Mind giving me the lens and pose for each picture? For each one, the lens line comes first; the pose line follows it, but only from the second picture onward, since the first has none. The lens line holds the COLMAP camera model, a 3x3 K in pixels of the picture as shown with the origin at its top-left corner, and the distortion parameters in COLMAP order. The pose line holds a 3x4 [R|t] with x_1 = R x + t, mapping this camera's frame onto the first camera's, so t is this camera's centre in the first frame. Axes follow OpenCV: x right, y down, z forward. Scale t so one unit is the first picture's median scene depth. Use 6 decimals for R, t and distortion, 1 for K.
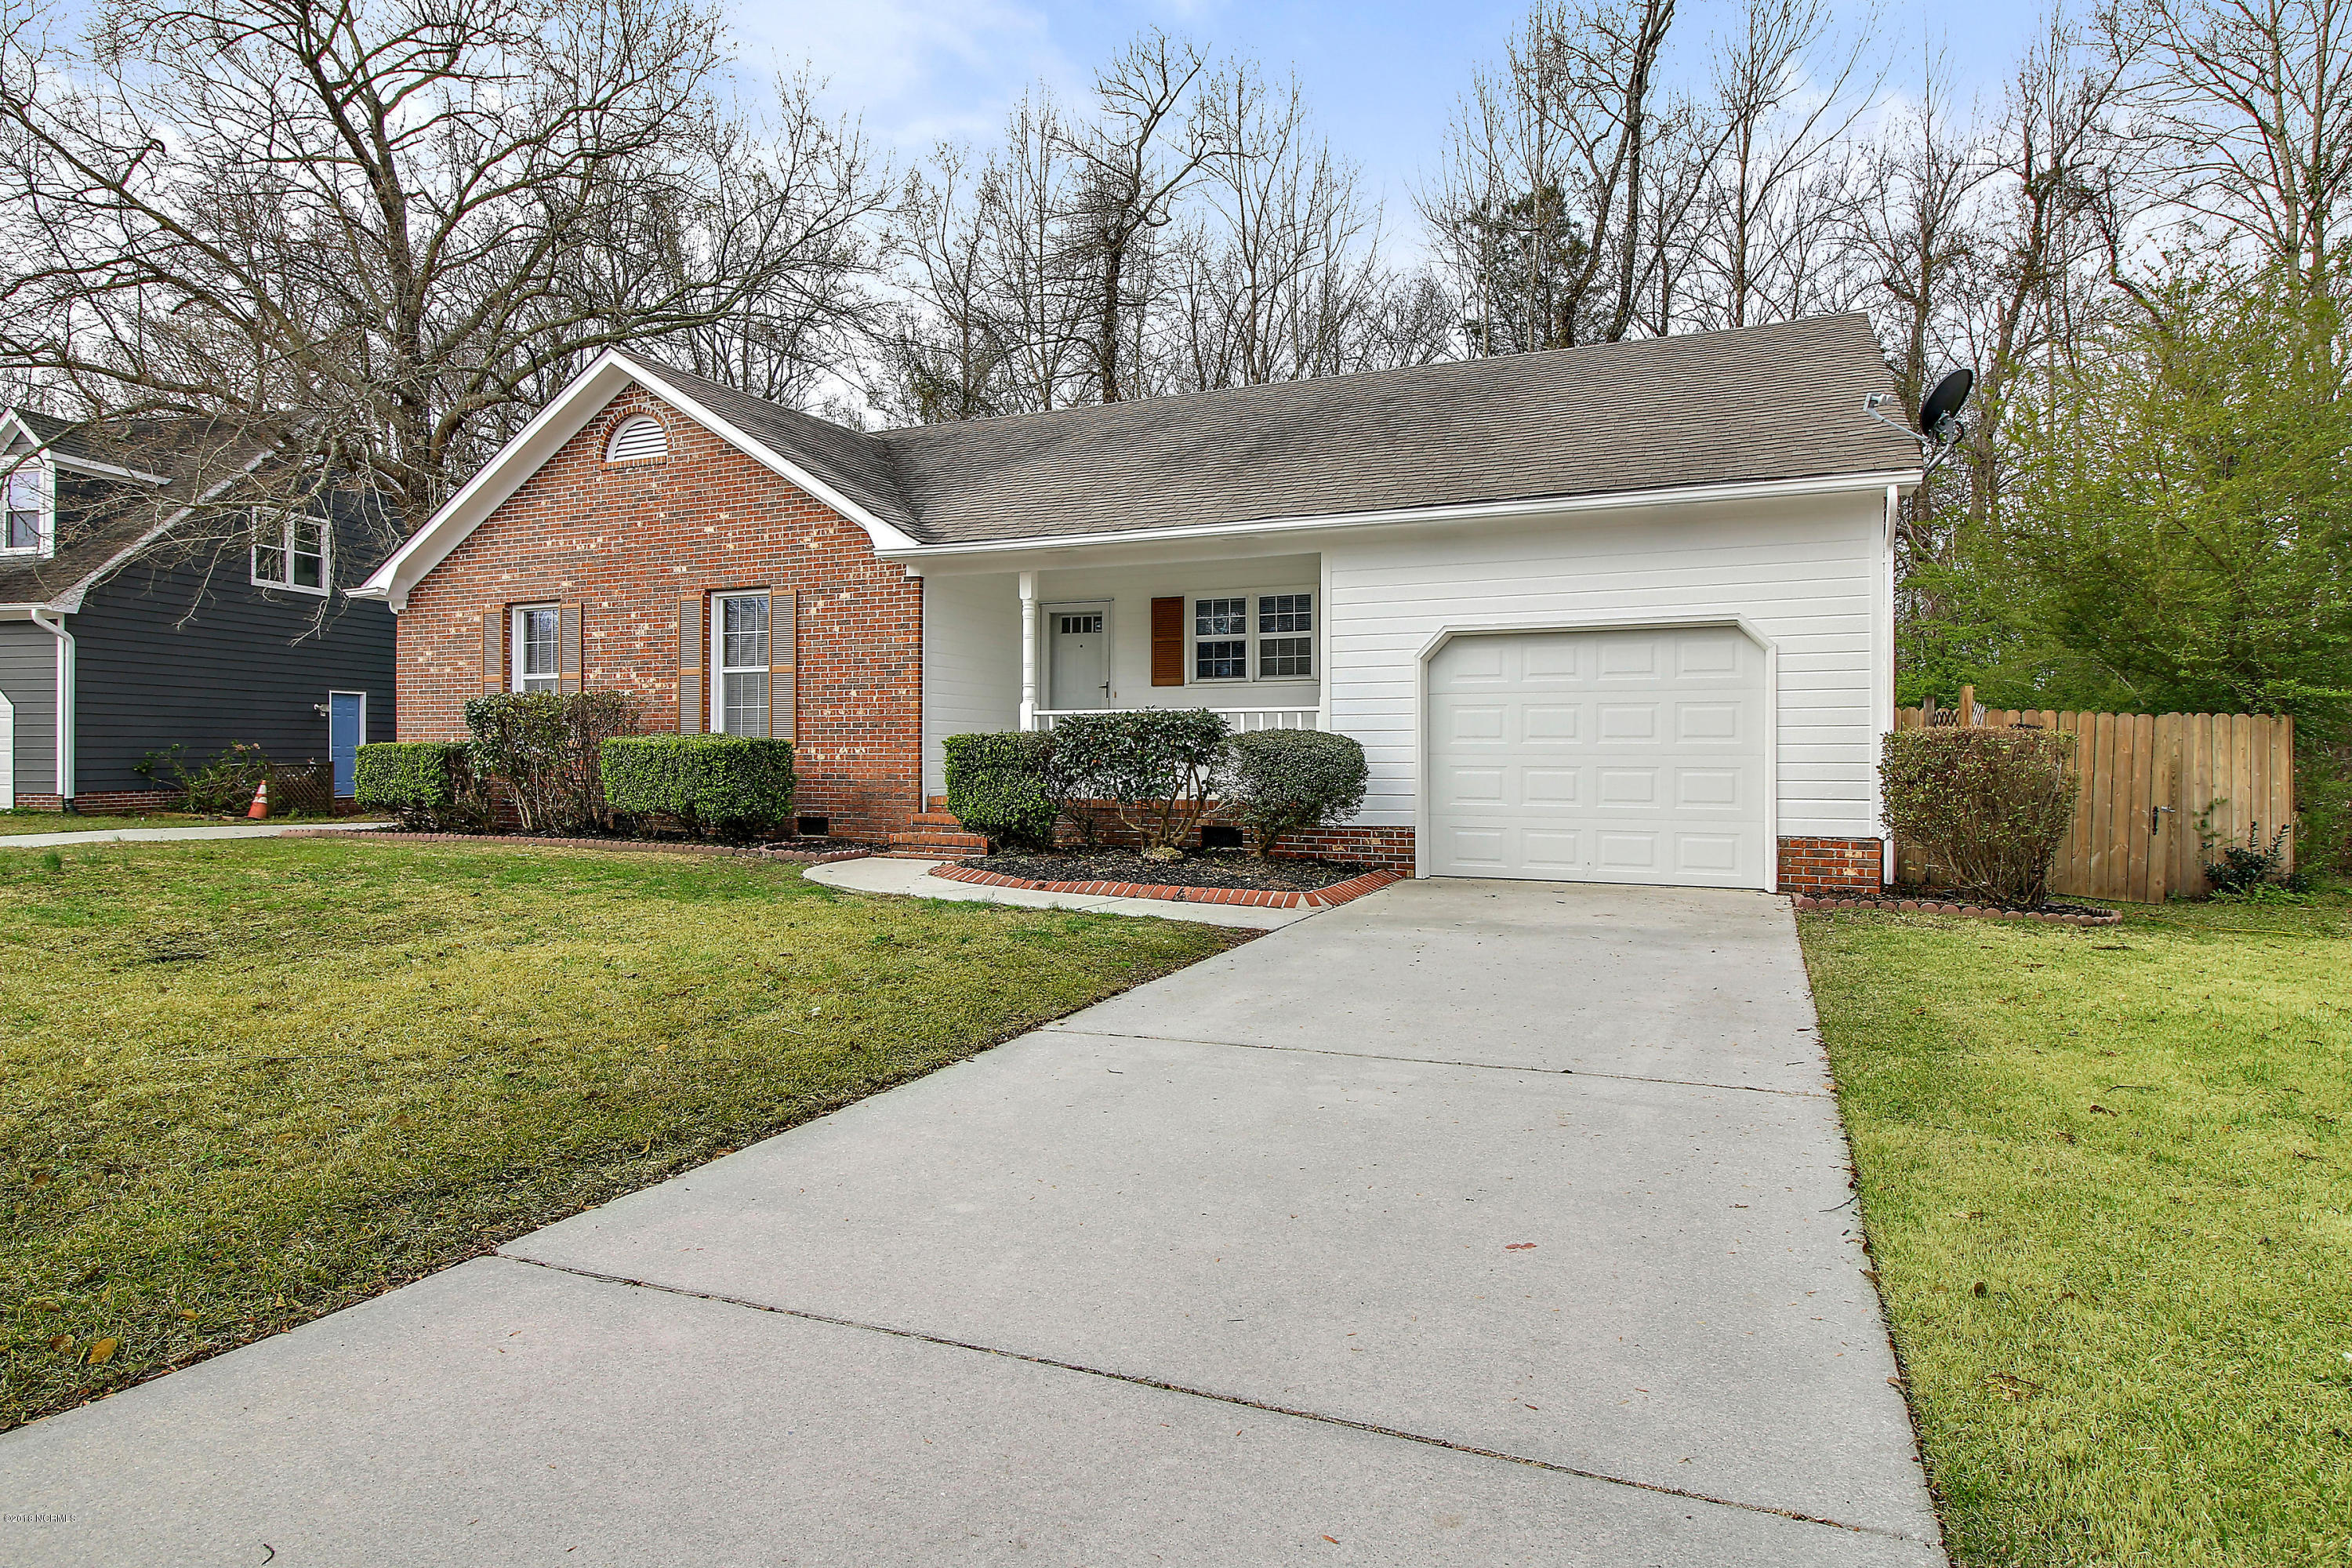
lens RADIAL K [[1327.4, 0, 1182.5], [0, 1327.4, 768.7], [0, 0, 1]] dist [-0.002568, -0.001052]
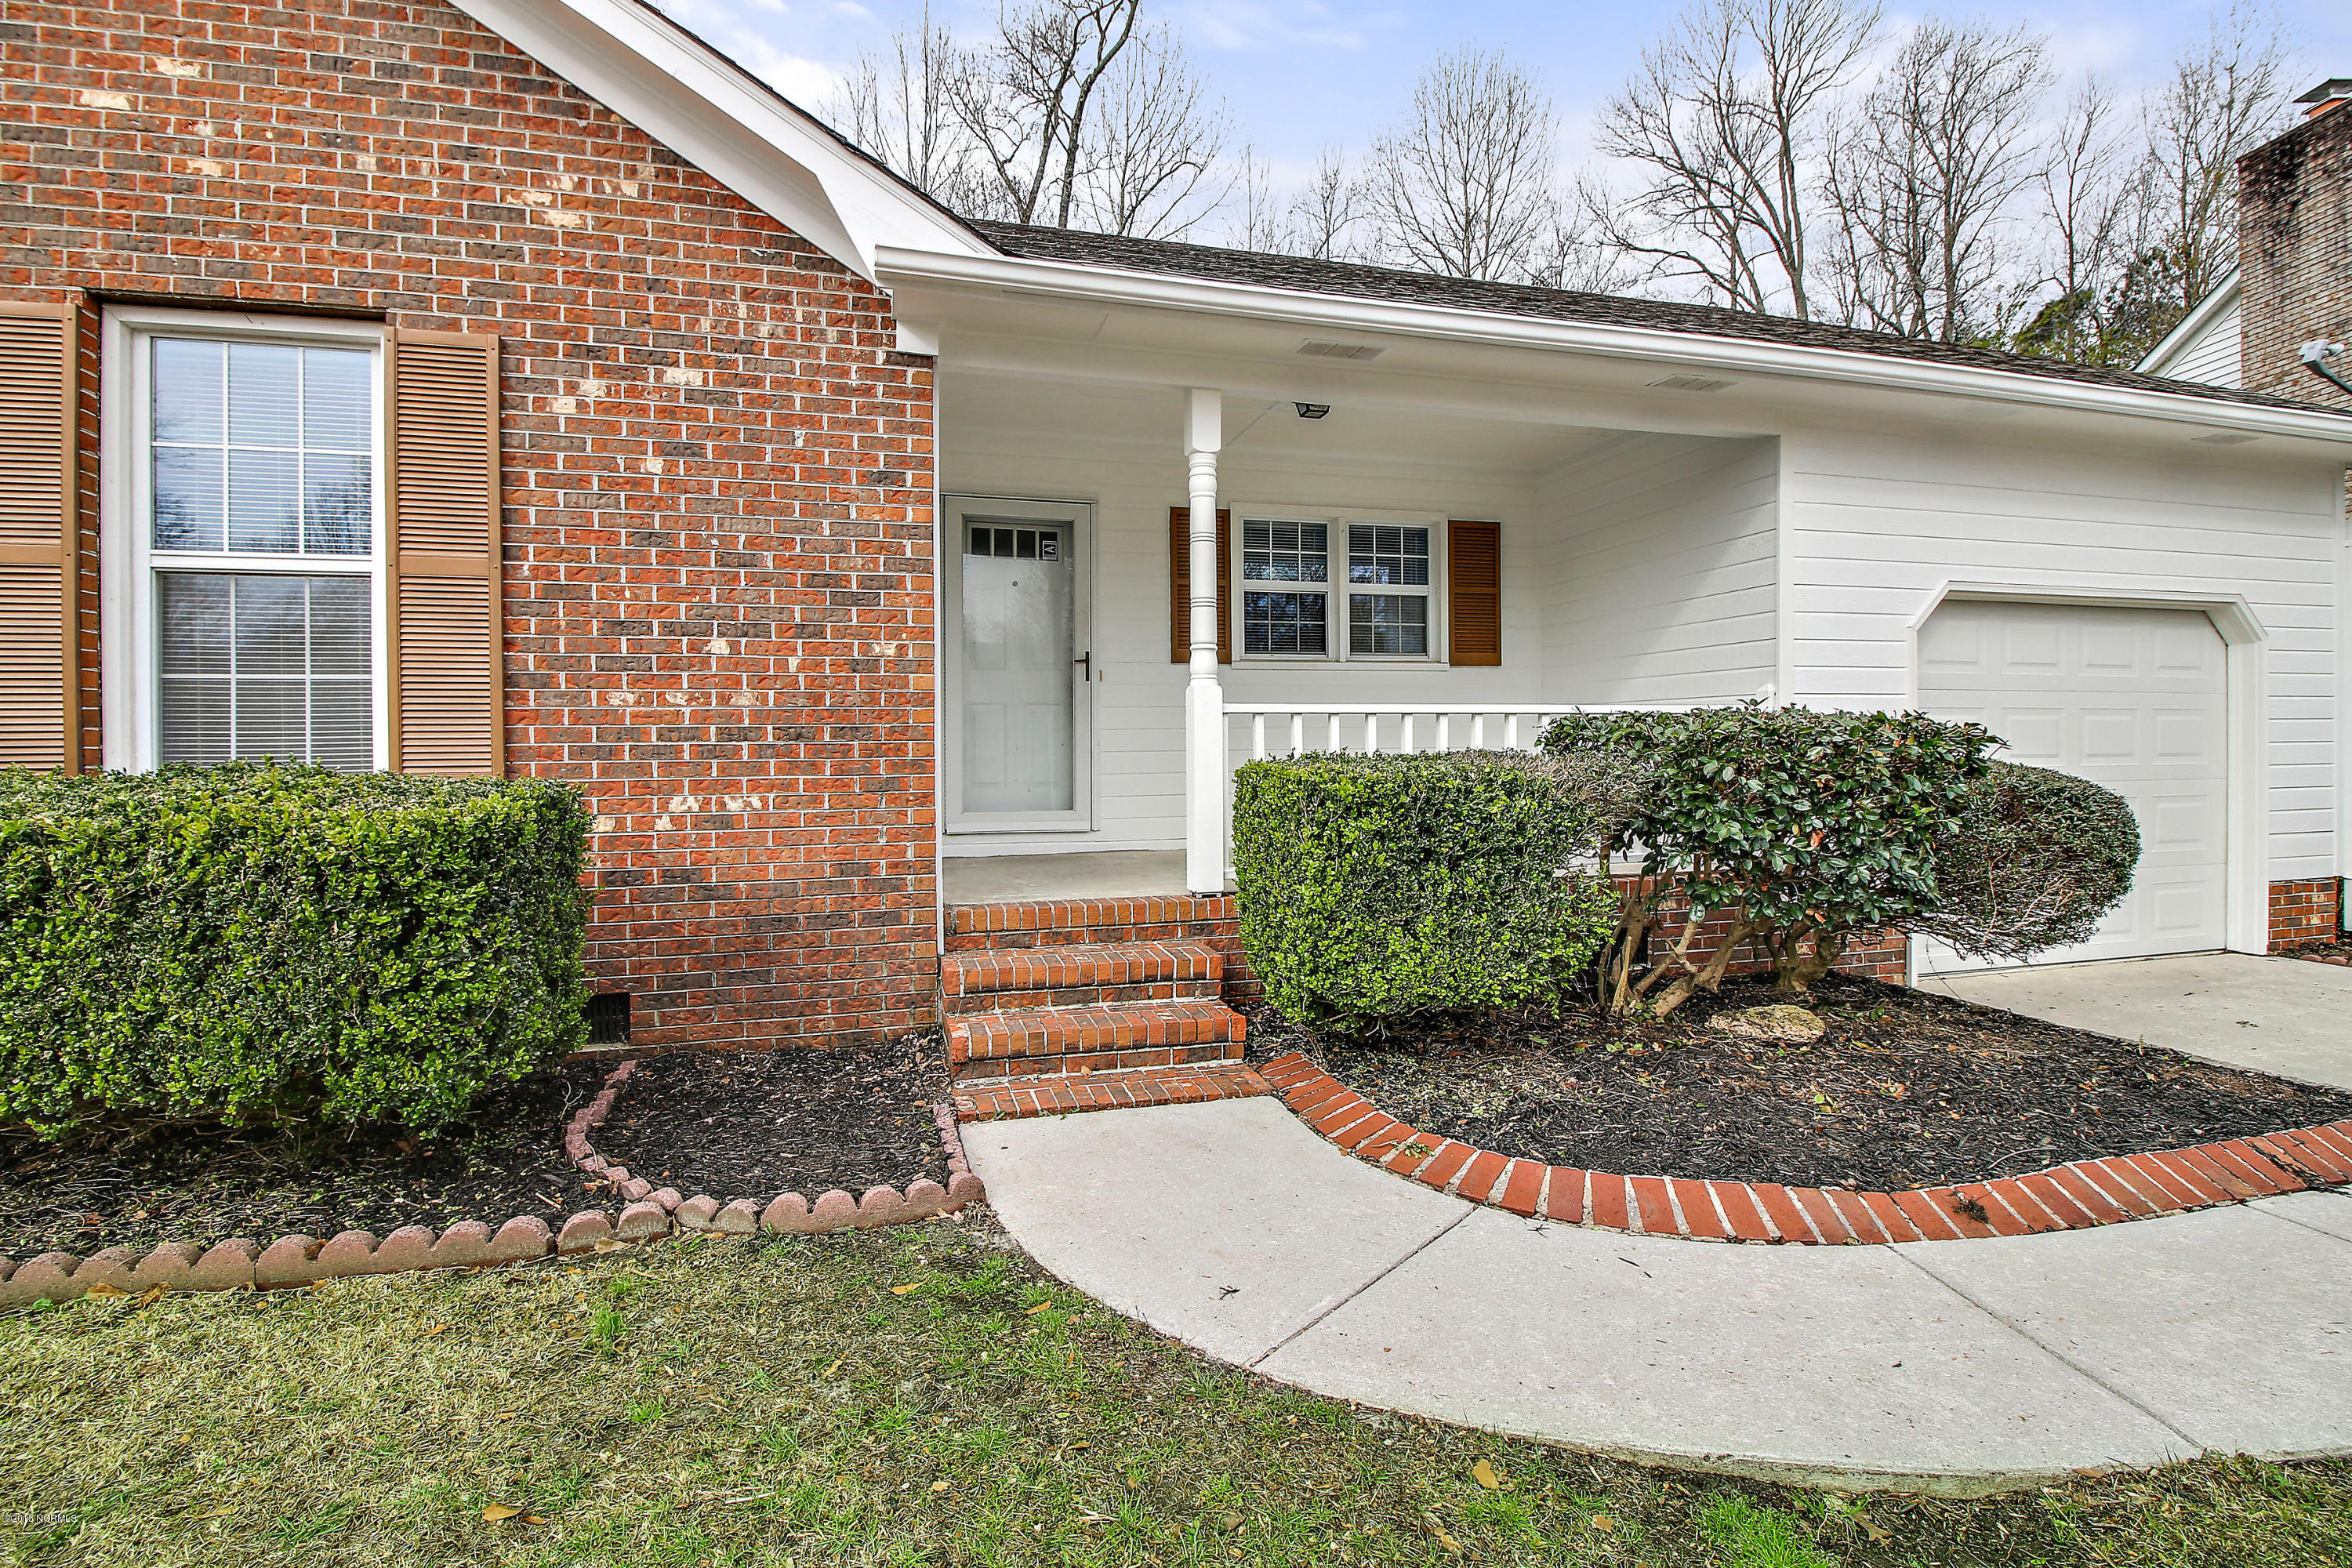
lens RADIAL K [[1090.5, 0, 1173.9], [0, 1090.5, 761.6], [0, 0, 1]] dist [-0.002281, -0.012034]
pose [[0.777488, -0.017098, 0.628666, -0.324568], [0.013019, 0.999854, 0.011094, -0.025782], [-0.628764, -0.000441, 0.777596, 0.656856]]
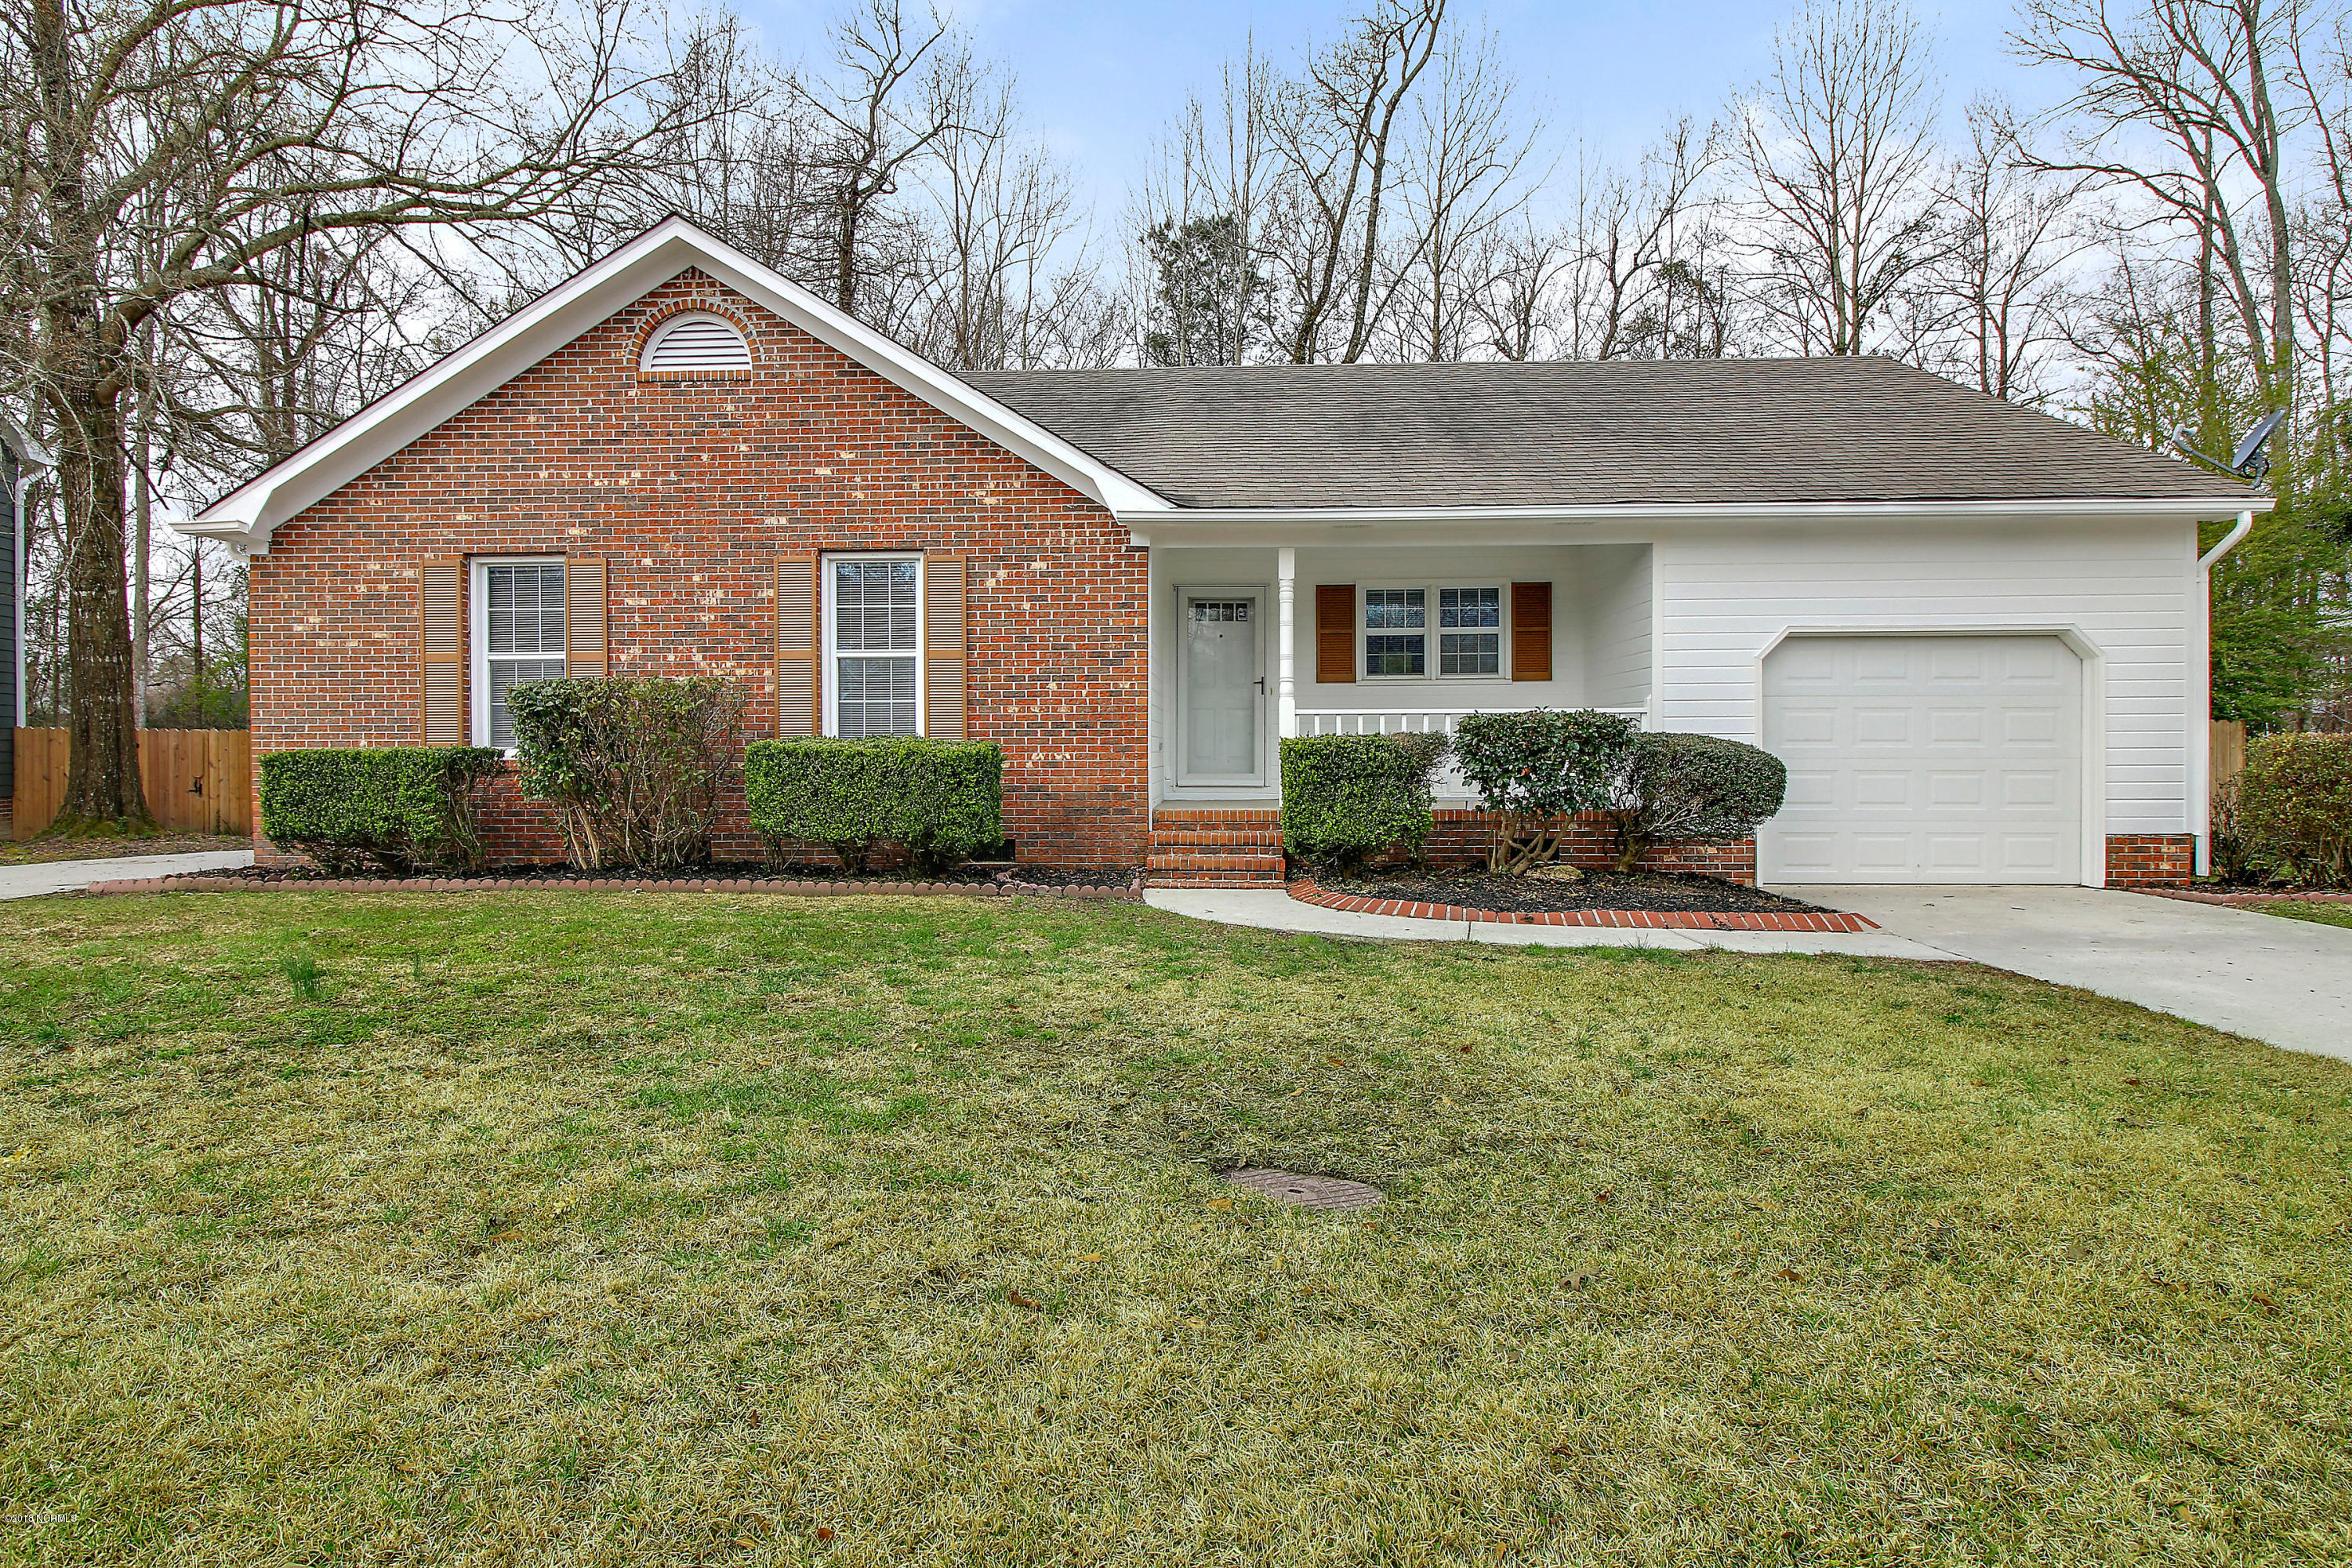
lens RADIAL K [[1253.0, 0, 1173.2], [0, 1253.0, 775.6], [0, 0, 1]] dist [-0.003240, -0.002195]
pose [[0.930534, -0.012153, 0.366003, -0.440404], [0.007776, 0.999880, 0.013431, -0.011230], [-0.366122, -0.009652, 0.930517, 0.246040]]
